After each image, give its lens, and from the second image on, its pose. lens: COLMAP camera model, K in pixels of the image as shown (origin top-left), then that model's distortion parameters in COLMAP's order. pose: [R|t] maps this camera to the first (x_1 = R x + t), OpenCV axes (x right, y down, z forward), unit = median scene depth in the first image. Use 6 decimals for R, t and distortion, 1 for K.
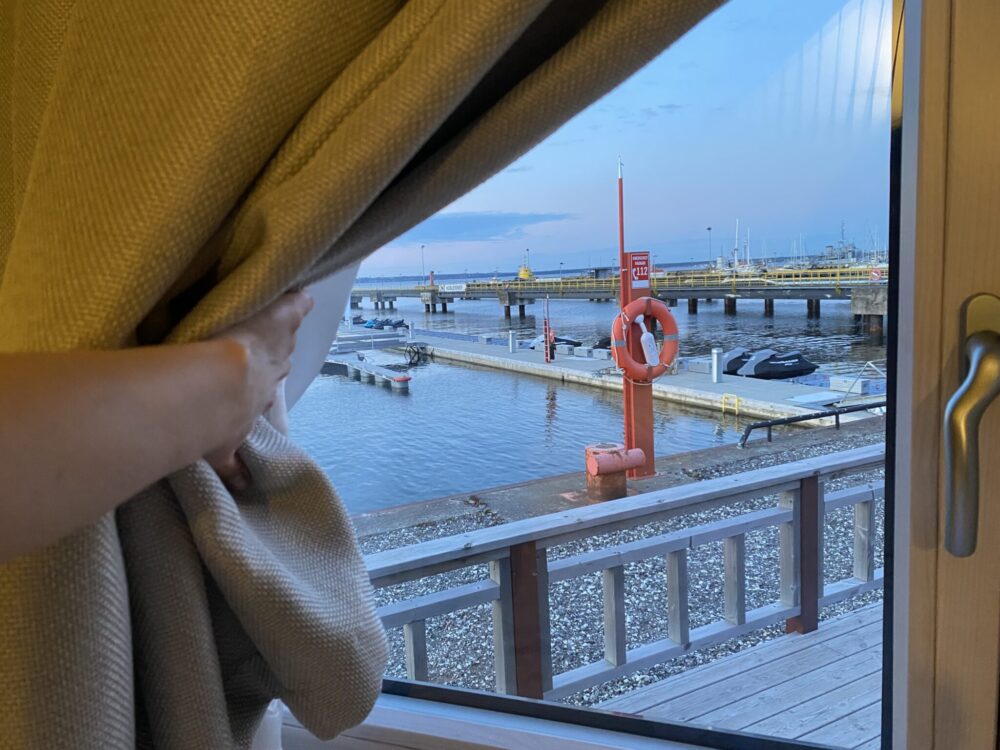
lens RADIAL K [[780.7, 0, 500.0], [0, 780.7, 375.0], [0, 0, 1]] dist [0.035275, -0.007944]
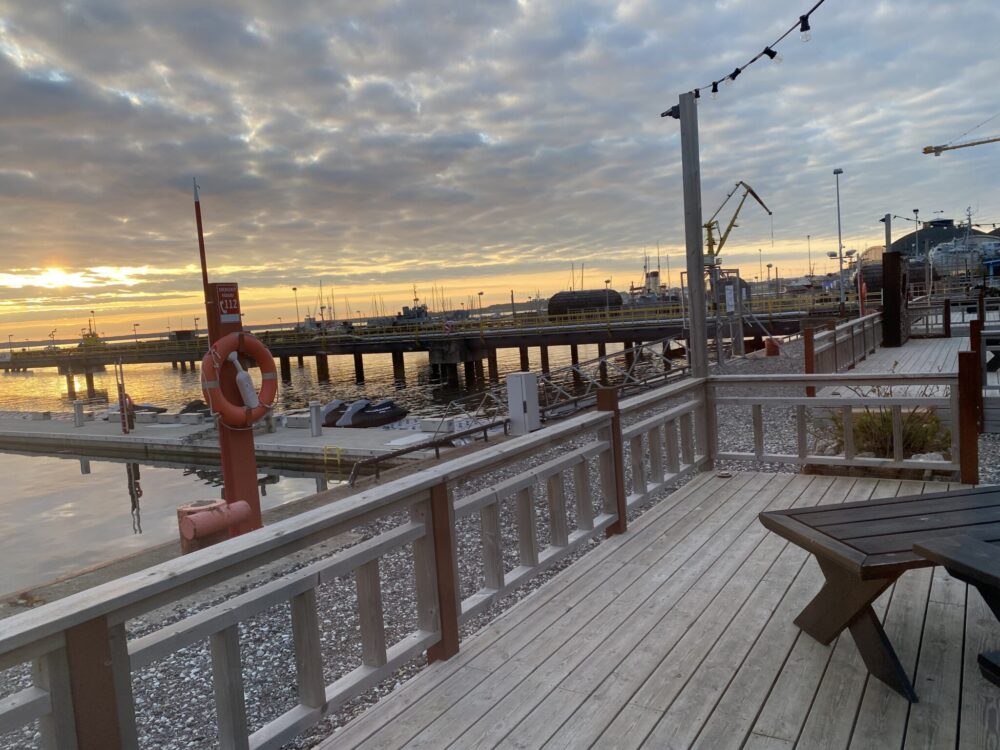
lens RADIAL K [[780.7, 0, 500.0], [0, 780.7, 375.0], [0, 0, 1]] dist [0.035275, -0.007944]
pose [[0.872170, -0.057178, 0.485850, 0.011805], [0.093045, 0.994406, -0.050000, 0.035103], [-0.480274, 0.088814, 0.872611, 0.100106]]
